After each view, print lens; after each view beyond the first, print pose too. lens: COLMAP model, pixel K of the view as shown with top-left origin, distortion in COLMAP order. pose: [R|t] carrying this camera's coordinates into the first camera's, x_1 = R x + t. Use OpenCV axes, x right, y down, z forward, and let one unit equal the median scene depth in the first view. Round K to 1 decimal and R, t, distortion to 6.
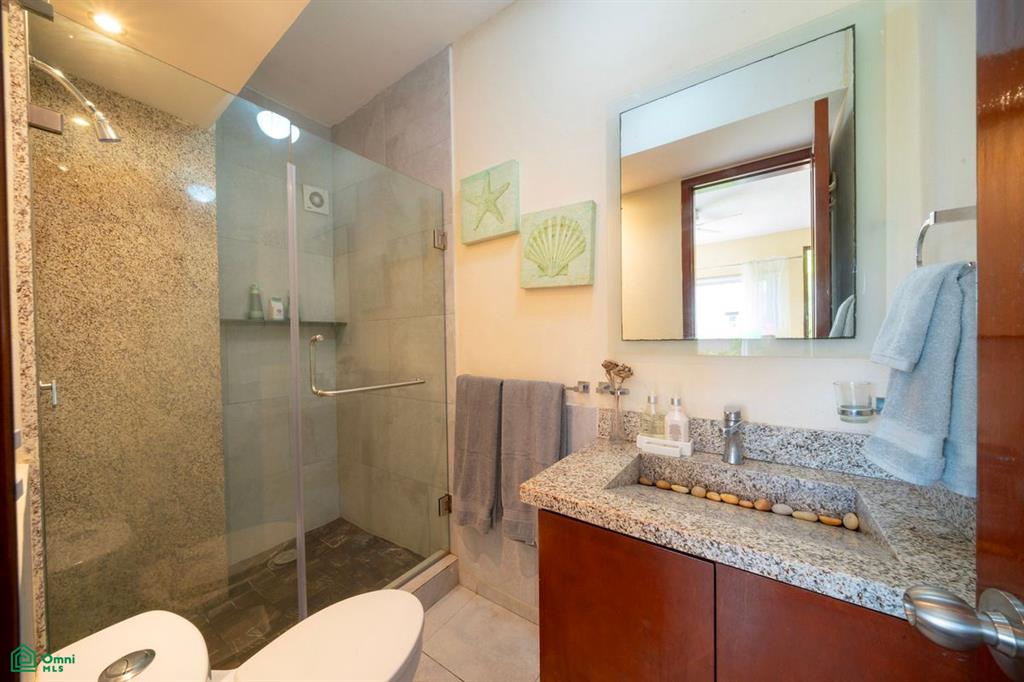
lens RADIAL K [[347.1, 0, 513.7], [0, 347.1, 342.3], [0, 0, 1]] dist [-0.004737, -0.000031]
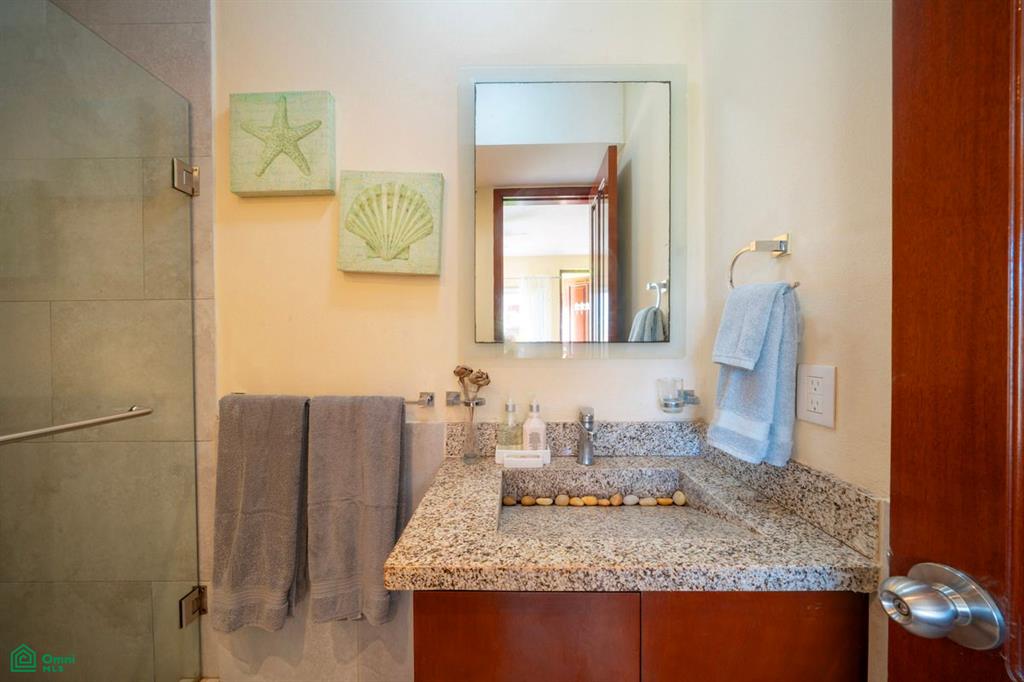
lens RADIAL K [[347.1, 0, 509.4], [0, 347.1, 343.4], [0, 0, 1]] dist [-0.004737, -0.000031]
pose [[0.827276, 0.006282, 0.561761, -0.099158], [-0.003447, 0.999975, -0.006106, 0.001480], [-0.561785, 0.003115, 0.827277, 0.213470]]
